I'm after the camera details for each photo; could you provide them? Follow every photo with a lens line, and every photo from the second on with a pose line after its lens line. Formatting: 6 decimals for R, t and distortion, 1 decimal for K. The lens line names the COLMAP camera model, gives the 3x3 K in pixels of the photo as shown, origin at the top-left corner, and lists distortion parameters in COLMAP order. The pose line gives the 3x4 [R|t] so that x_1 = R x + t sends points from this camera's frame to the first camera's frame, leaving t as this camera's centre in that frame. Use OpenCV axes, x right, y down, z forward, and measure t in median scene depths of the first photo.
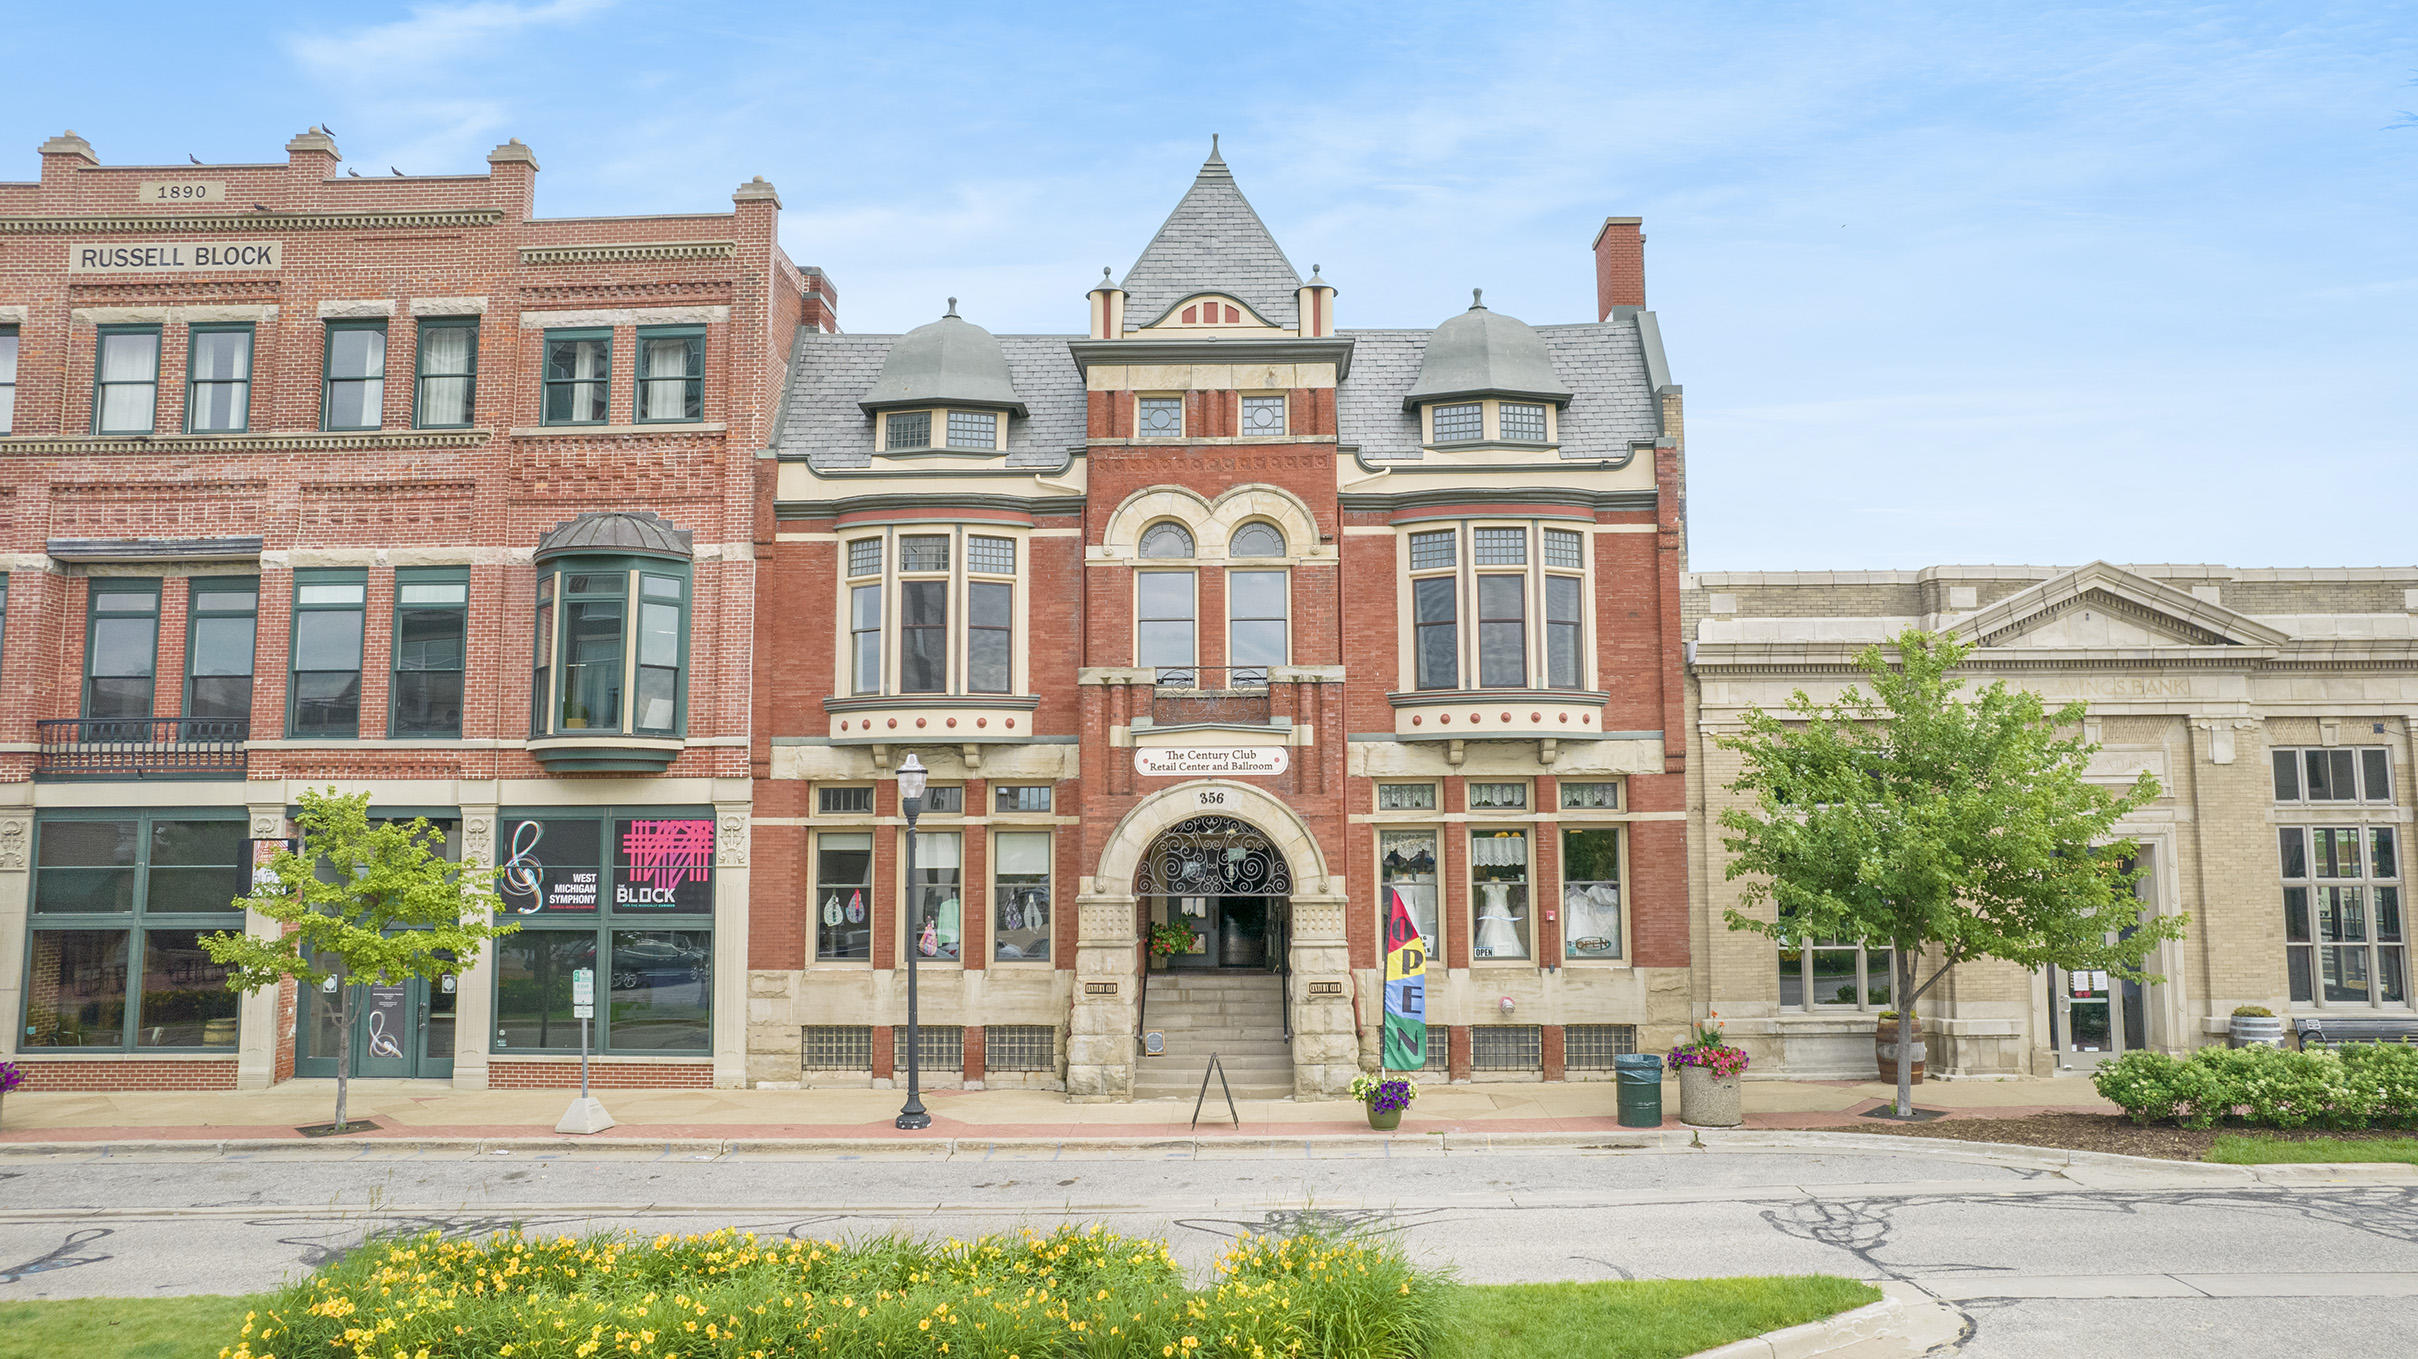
lens RADIAL K [[1586.4, 0, 1214.9], [0, 1586.4, 681.8], [0, 0, 1]] dist [-0.050966, 0.032809]
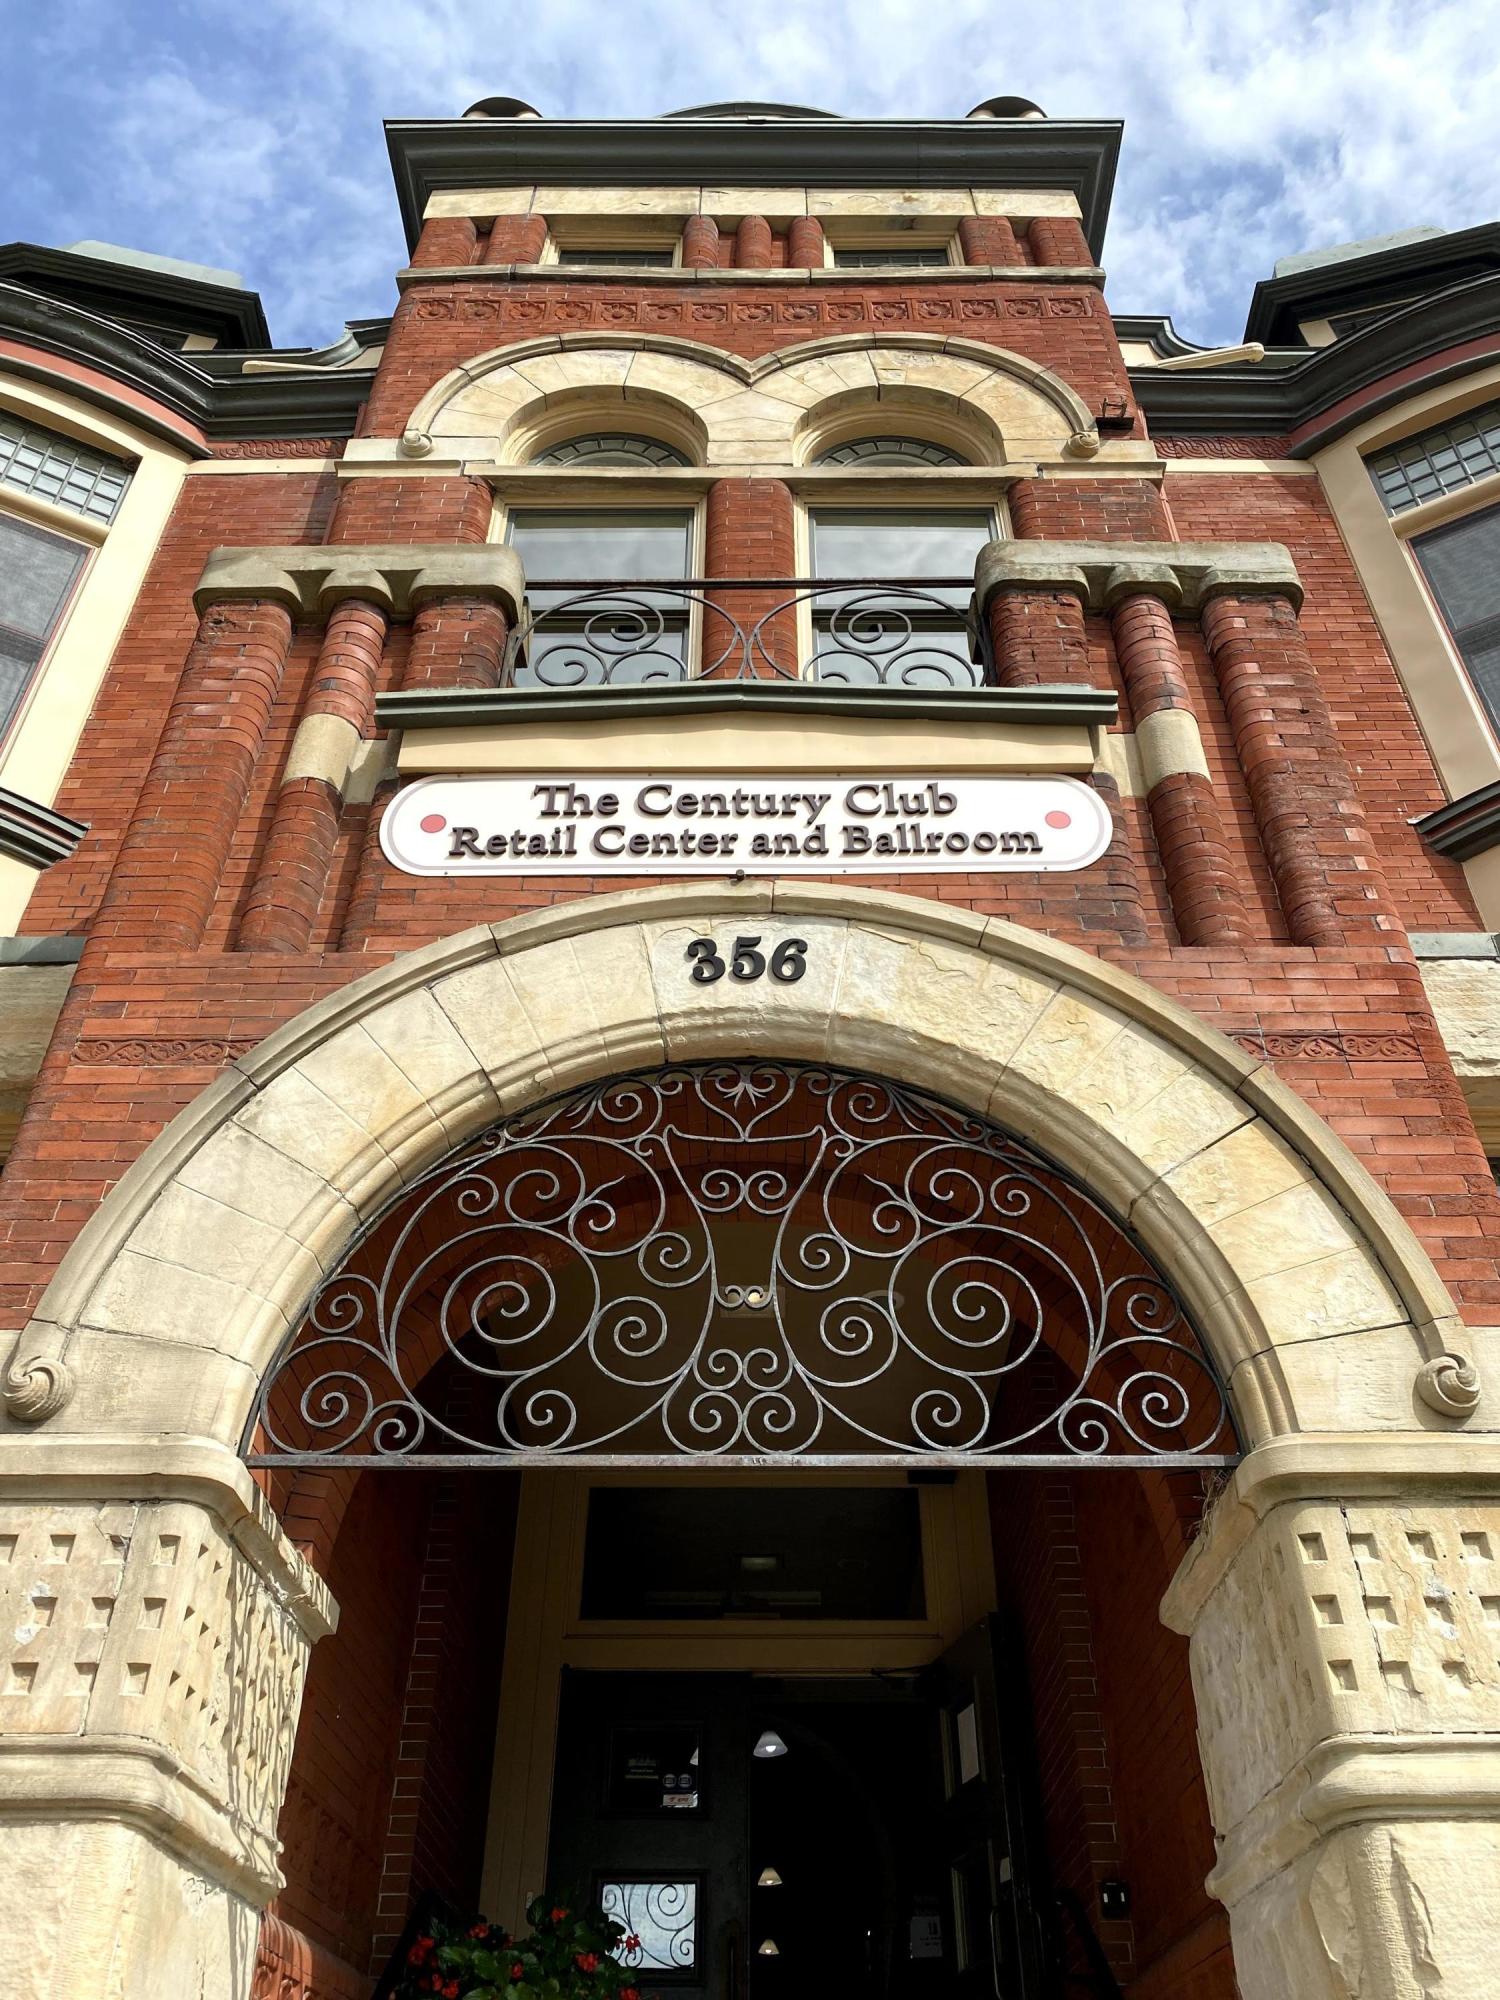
lens RADIAL K [[1526.2, 0, 758.8], [0, 1526.2, 995.0], [0, 0, 1]] dist [0.022596, -0.012517]
pose [[0.999829, 0.014339, 0.011681, -0.002387], [-0.005719, 0.840325, -0.542052, 0.169818], [-0.017588, 0.541893, 0.840264, 0.802987]]
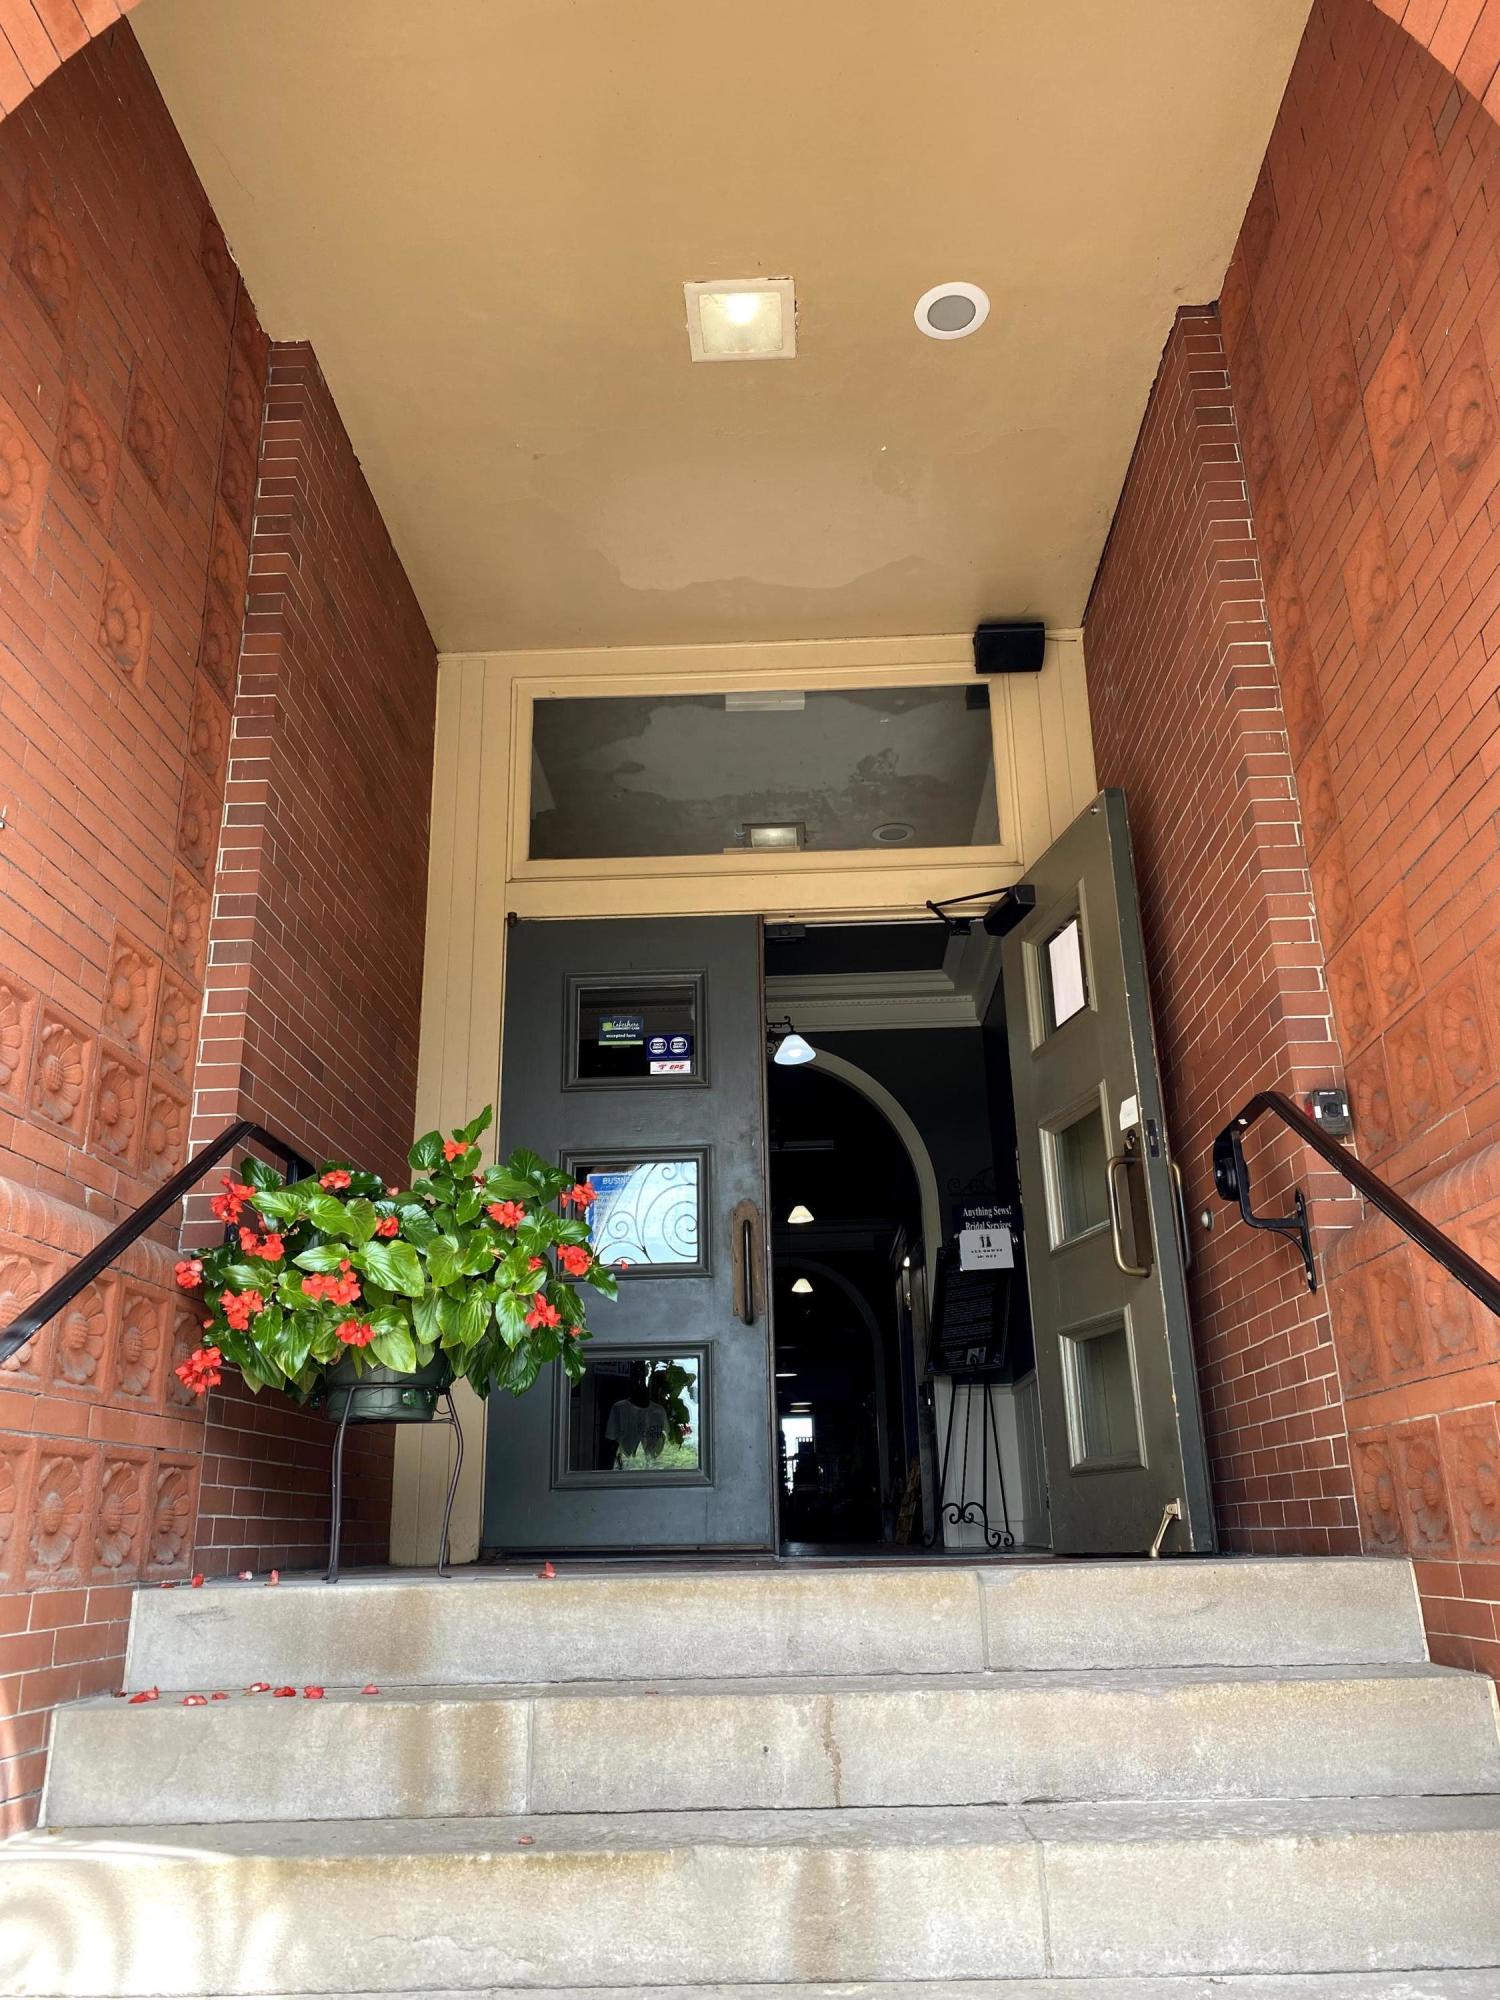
lens RADIAL K [[1526.2, 0, 754.0], [0, 1526.2, 993.9], [0, 0, 1]] dist [0.022596, -0.012517]
pose [[0.999682, -0.024727, -0.004960, -0.000426], [0.023042, 0.975460, -0.218966, 0.174352], [0.010253, 0.218782, 0.975720, 0.866981]]
